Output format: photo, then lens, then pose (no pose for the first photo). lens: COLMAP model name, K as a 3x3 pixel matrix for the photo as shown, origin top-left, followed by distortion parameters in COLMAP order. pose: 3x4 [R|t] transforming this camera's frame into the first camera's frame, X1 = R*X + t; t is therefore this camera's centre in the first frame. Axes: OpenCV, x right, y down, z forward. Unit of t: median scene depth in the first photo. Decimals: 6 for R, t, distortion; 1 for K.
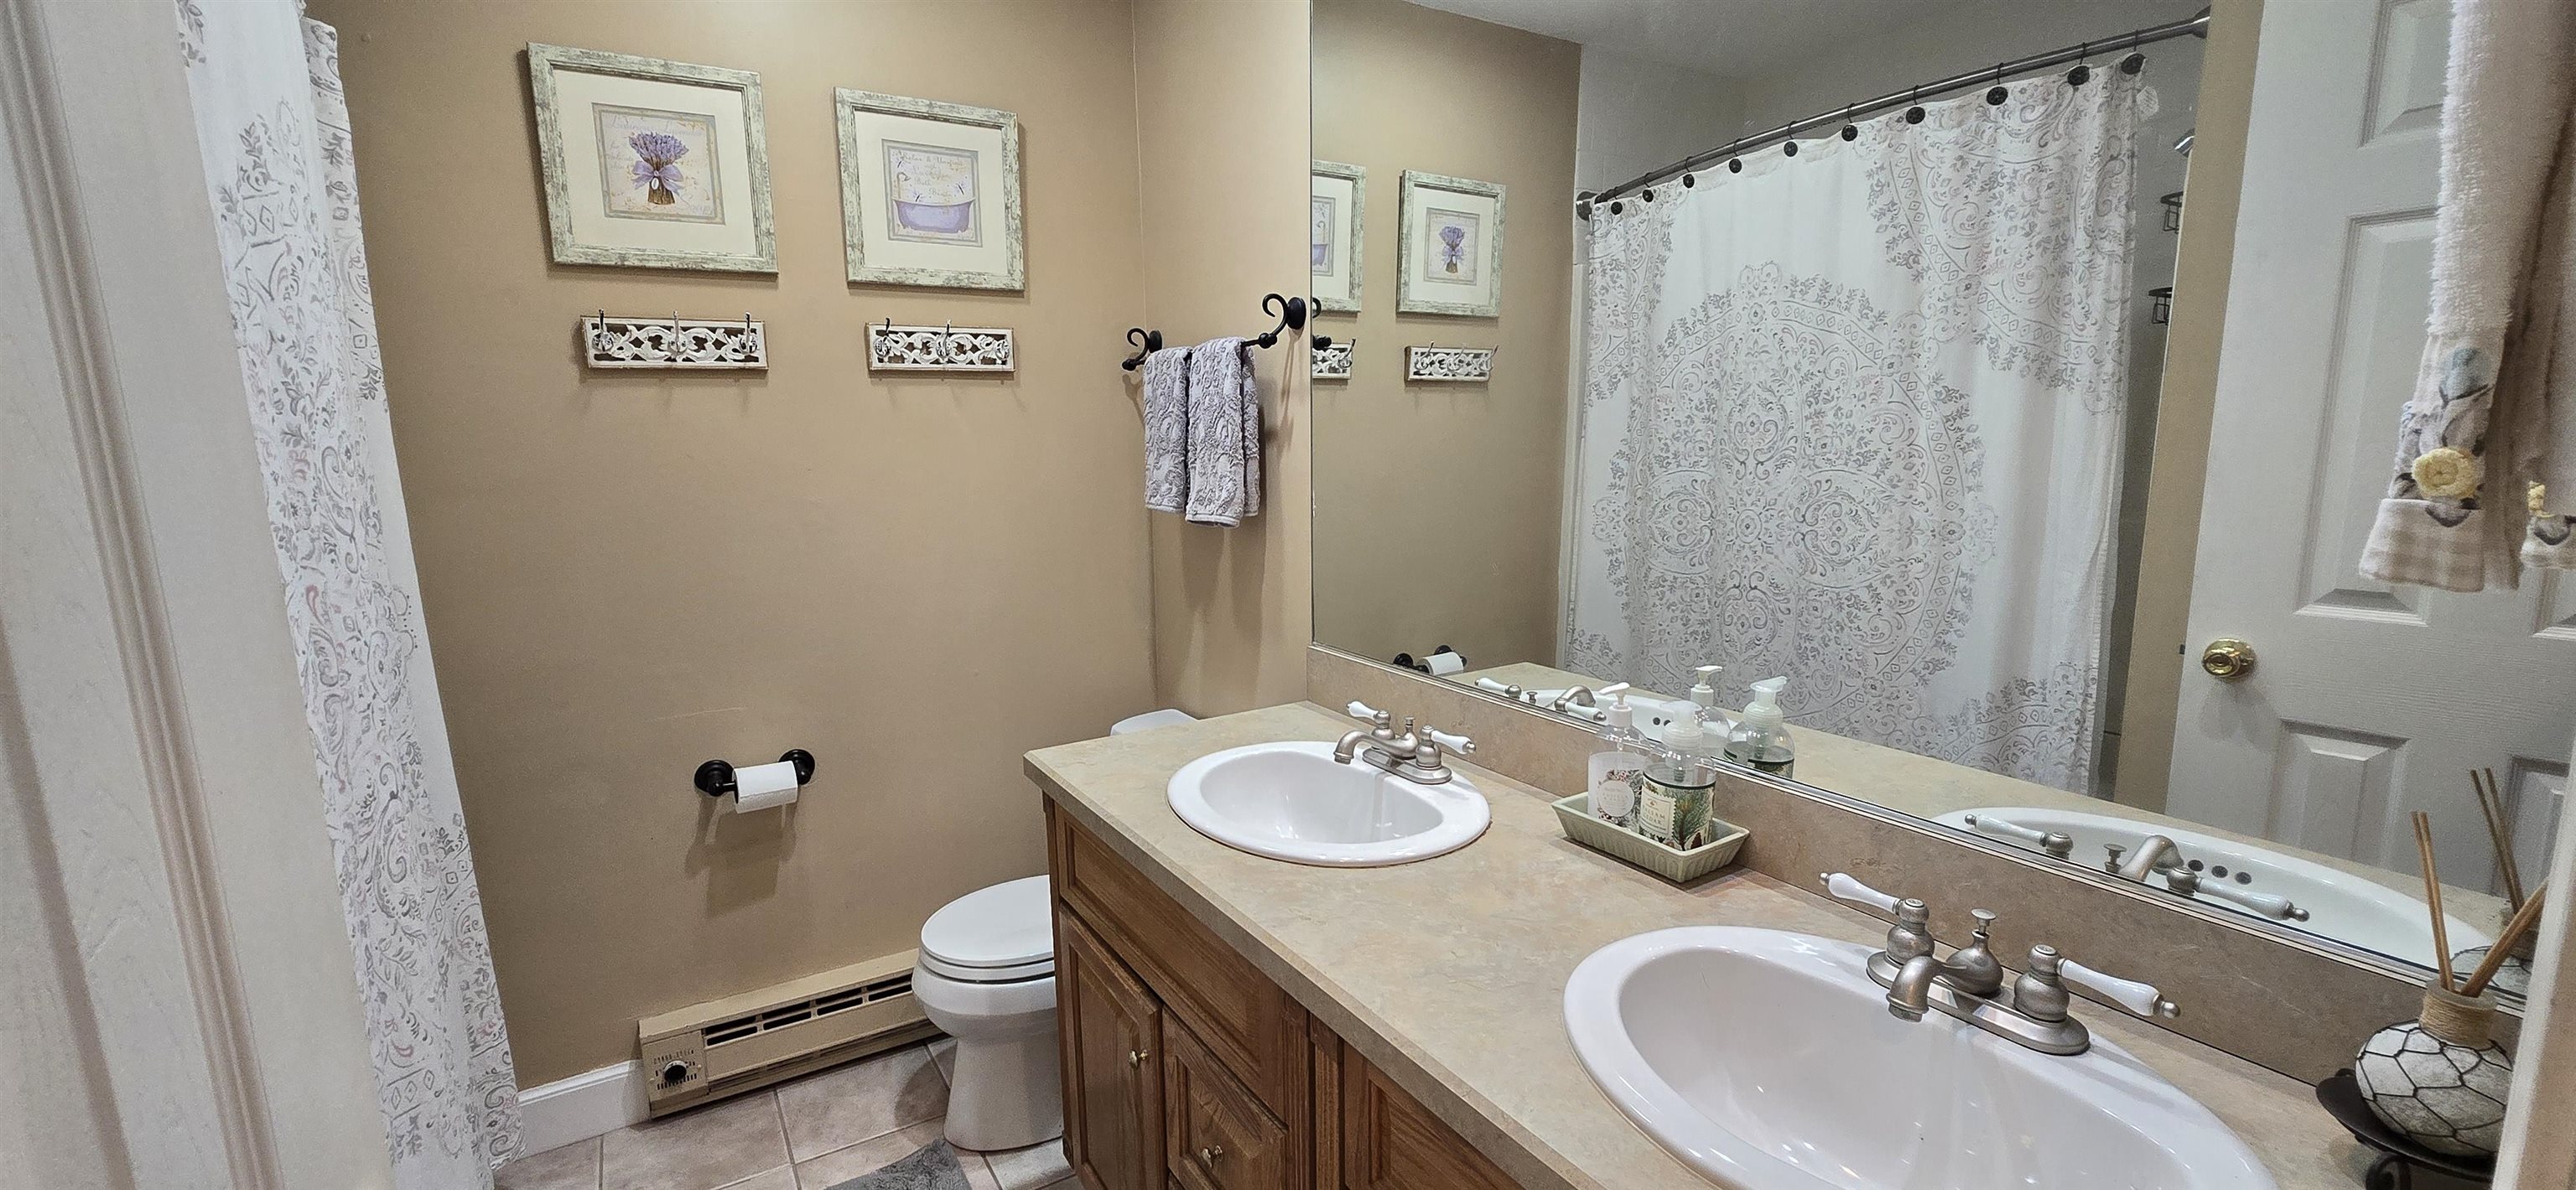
lens RADIAL K [[1057.0, 0, 1275.9], [0, 1057.0, 594.3], [0, 0, 1]] dist [-0.012011, 0.002866]
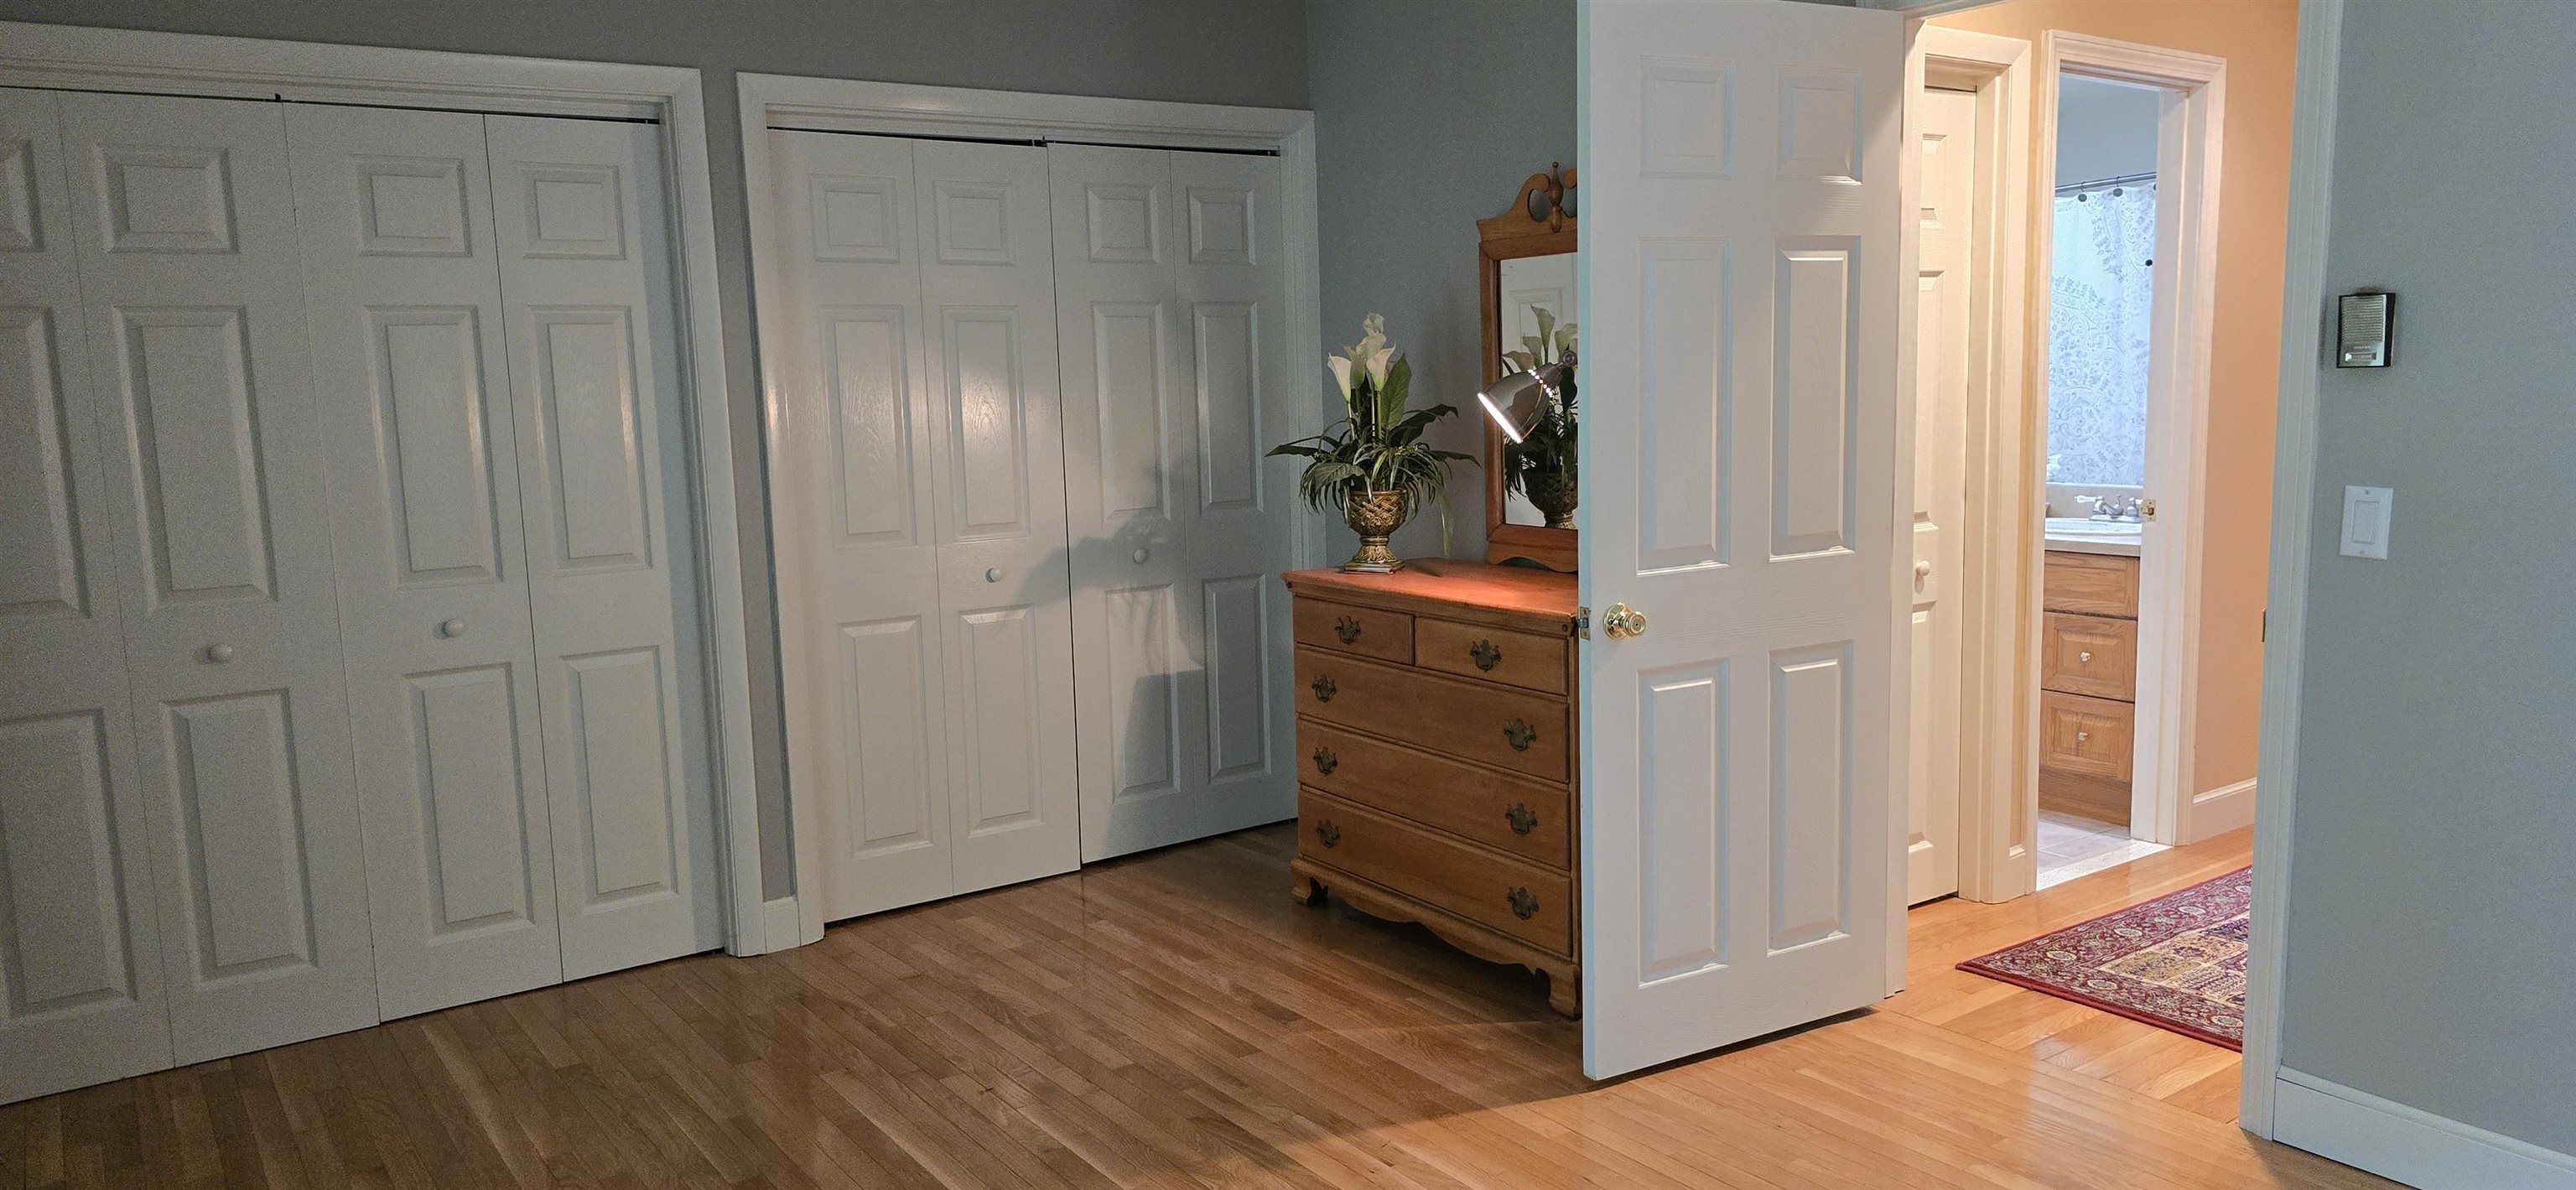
lens RADIAL K [[1735.7, 0, 1288.0], [0, 1735.7, 595.0], [0, 0, 1]] dist [0.101531, -0.125828]
pose [[0.998073, -0.015365, 0.060116, -0.993141], [0.017099, 0.999449, -0.028441, 0.298020], [-0.059646, 0.029414, 0.997786, -1.896274]]
